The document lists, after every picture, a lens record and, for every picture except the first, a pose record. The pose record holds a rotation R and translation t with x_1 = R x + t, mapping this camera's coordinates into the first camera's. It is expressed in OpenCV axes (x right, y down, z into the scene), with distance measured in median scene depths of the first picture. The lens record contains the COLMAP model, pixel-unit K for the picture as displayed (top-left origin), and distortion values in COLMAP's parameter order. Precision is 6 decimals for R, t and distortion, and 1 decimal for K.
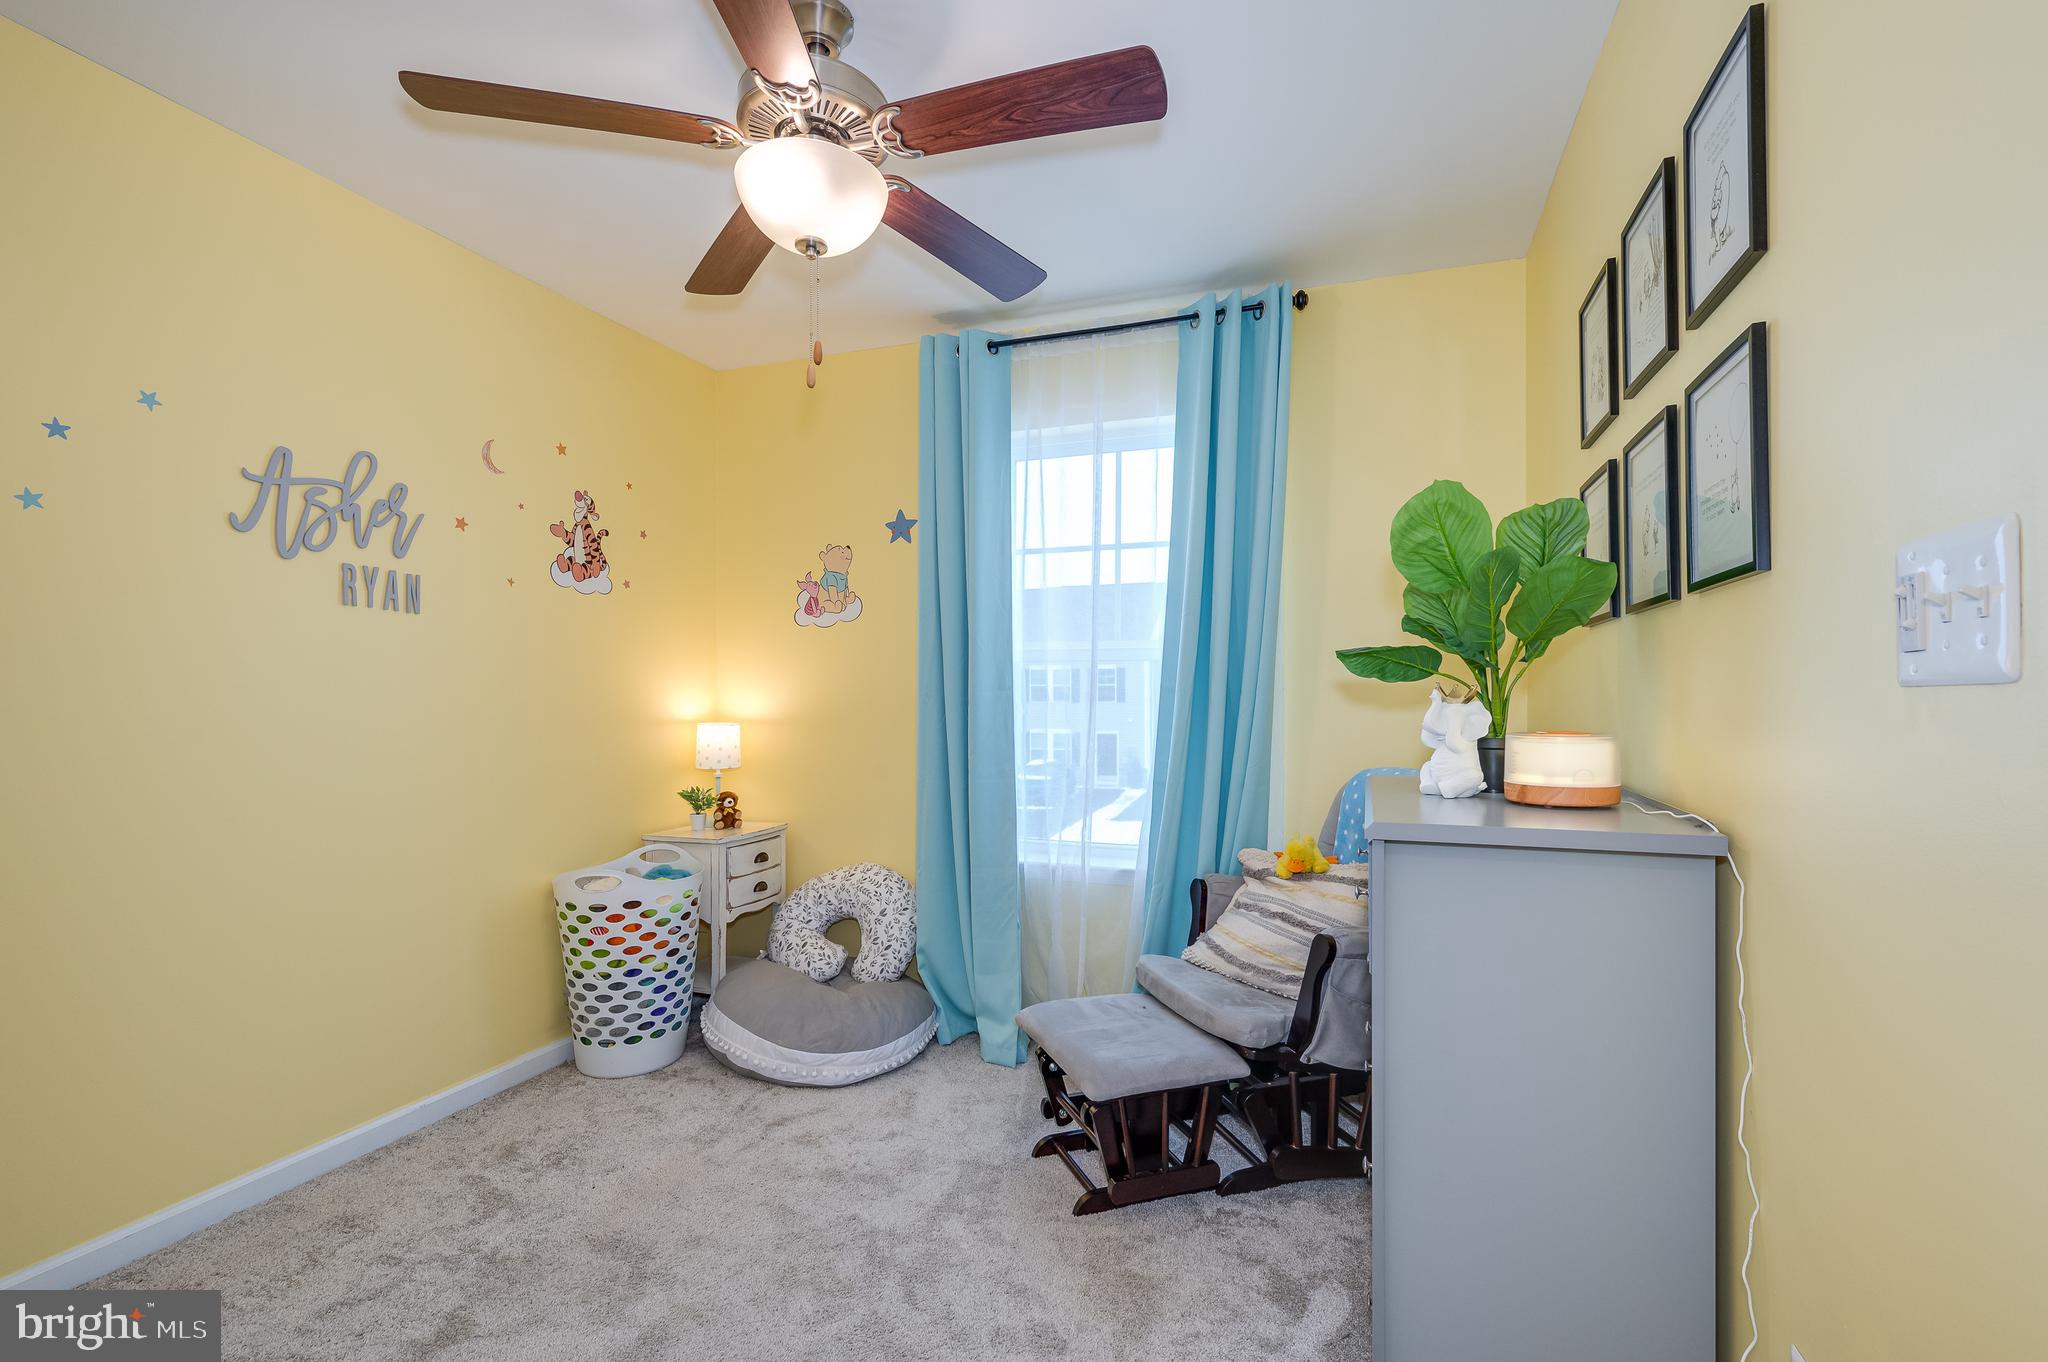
lens RADIAL K [[961.7, 0, 1043.5], [0, 961.7, 671.6], [0, 0, 1]] dist [-0.000406, -0.000352]
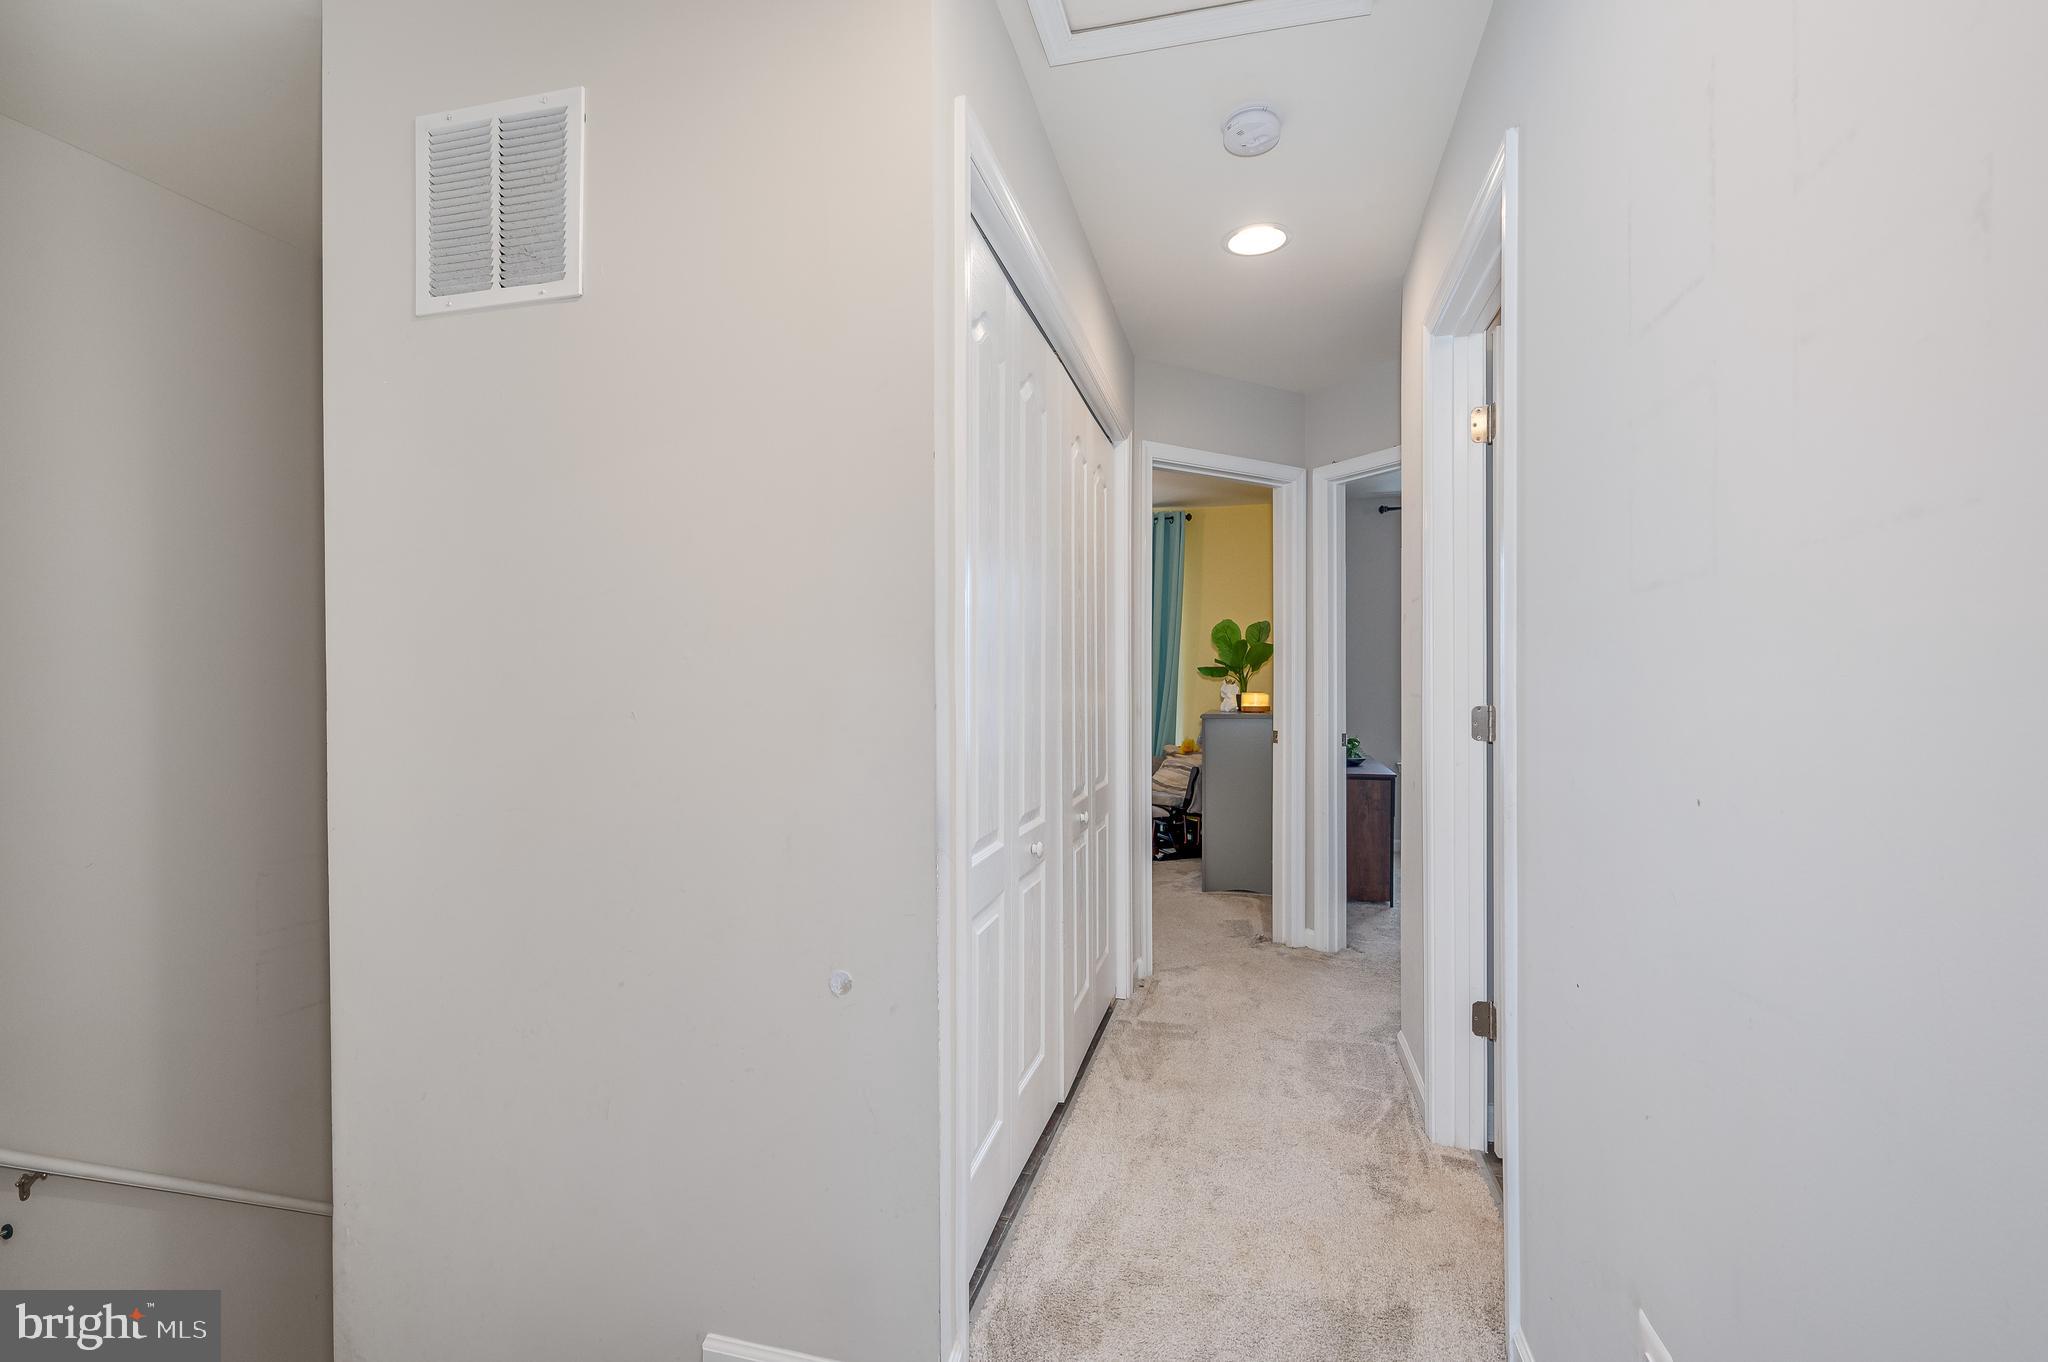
lens RADIAL K [[961.7, 0, 1043.5], [0, 961.7, 671.6], [0, 0, 1]] dist [-0.000406, -0.000352]
pose [[0.995391, -0.002456, 0.095873, -0.421211], [0.001393, 0.999937, 0.011158, -0.039376], [-0.095894, -0.010973, 0.995331, -1.762581]]
